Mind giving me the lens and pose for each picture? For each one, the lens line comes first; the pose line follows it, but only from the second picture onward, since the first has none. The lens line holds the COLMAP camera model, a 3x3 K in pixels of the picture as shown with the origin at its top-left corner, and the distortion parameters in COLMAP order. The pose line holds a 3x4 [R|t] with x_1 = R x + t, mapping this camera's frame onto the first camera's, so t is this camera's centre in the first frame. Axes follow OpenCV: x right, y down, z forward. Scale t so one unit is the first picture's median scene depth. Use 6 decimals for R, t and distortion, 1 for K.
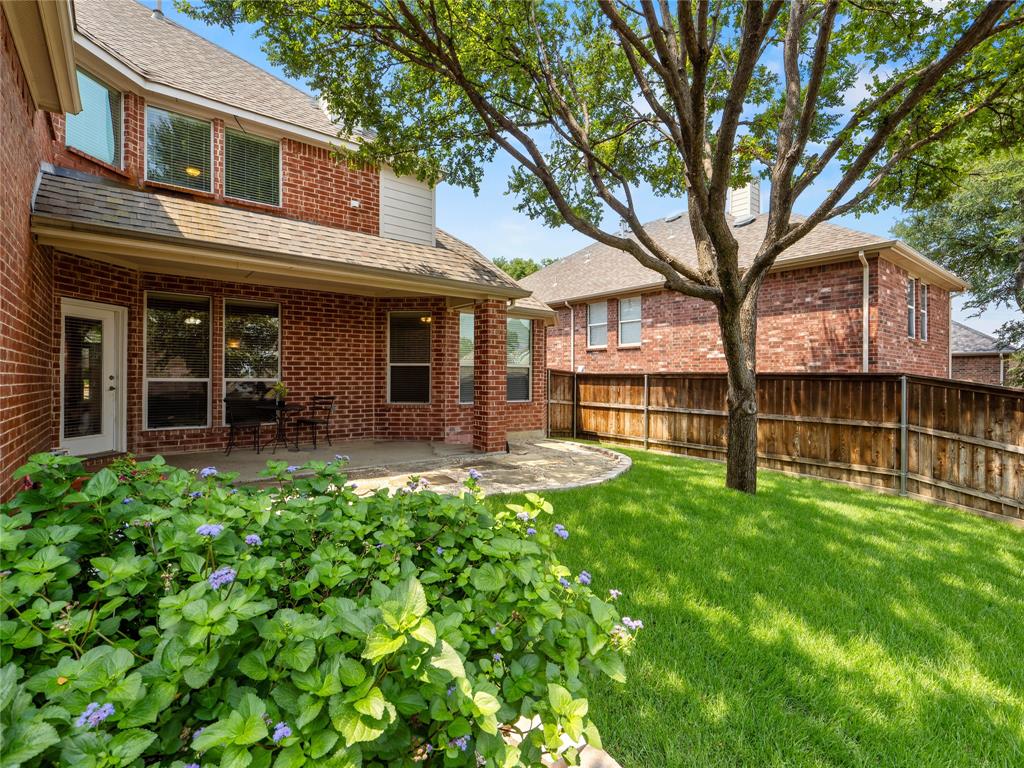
lens RADIAL K [[478.8, 0, 508.3], [0, 478.8, 384.4], [0, 0, 1]] dist [-0.000874, -0.000435]
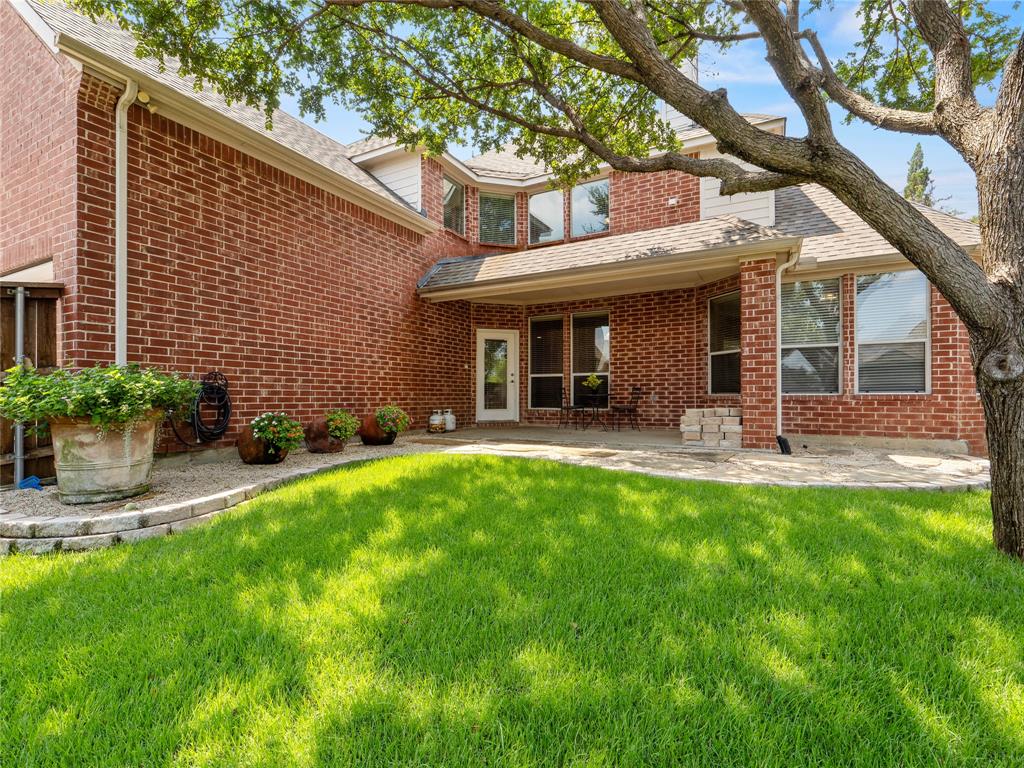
lens RADIAL K [[481.7, 0, 509.3], [0, 481.7, 395.4], [0, 0, 1]] dist [0.002834, 0.000019]
pose [[0.386851, -0.008028, -0.922107, 0.518159], [-0.005139, 0.999928, -0.010861, 0.057111], [0.922128, 0.008940, 0.386782, 0.281852]]
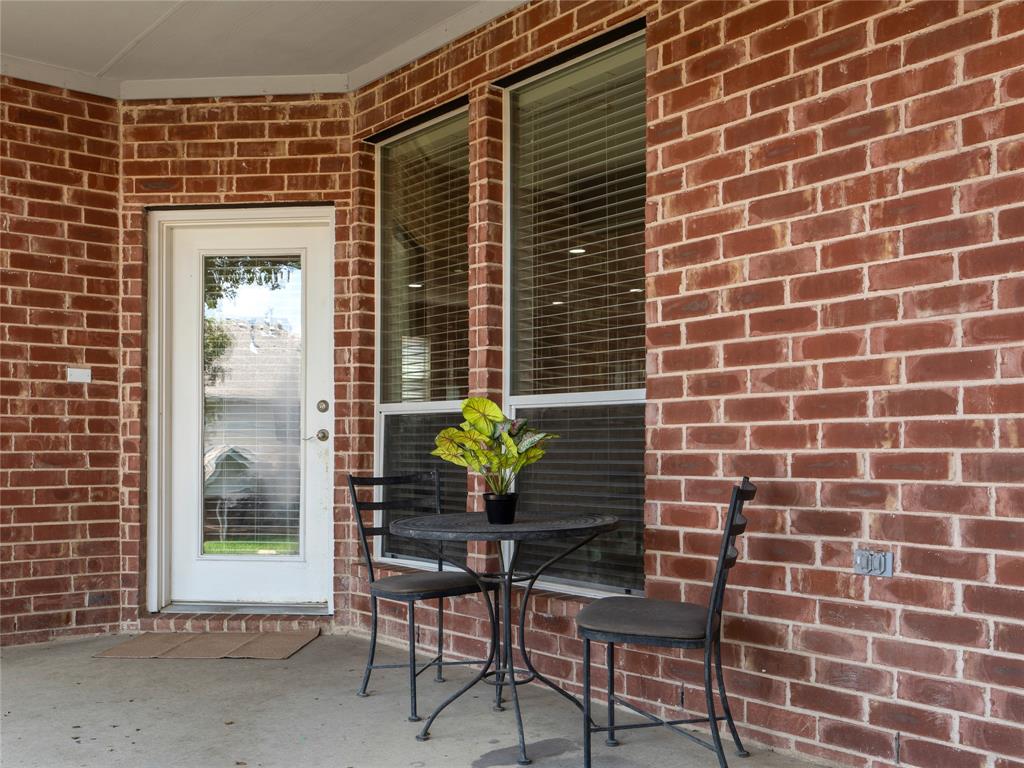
lens RADIAL K [[1018.7, 0, 510.7], [0, 1018.7, 453.5], [0, 0, 1]] dist [0.001349, 0.001993]
pose [[0.006729, -0.000220, -0.999977, -0.033300], [-0.012868, 0.999917, -0.000307, 0.016182], [0.999895, 0.012870, 0.006725, 0.889035]]
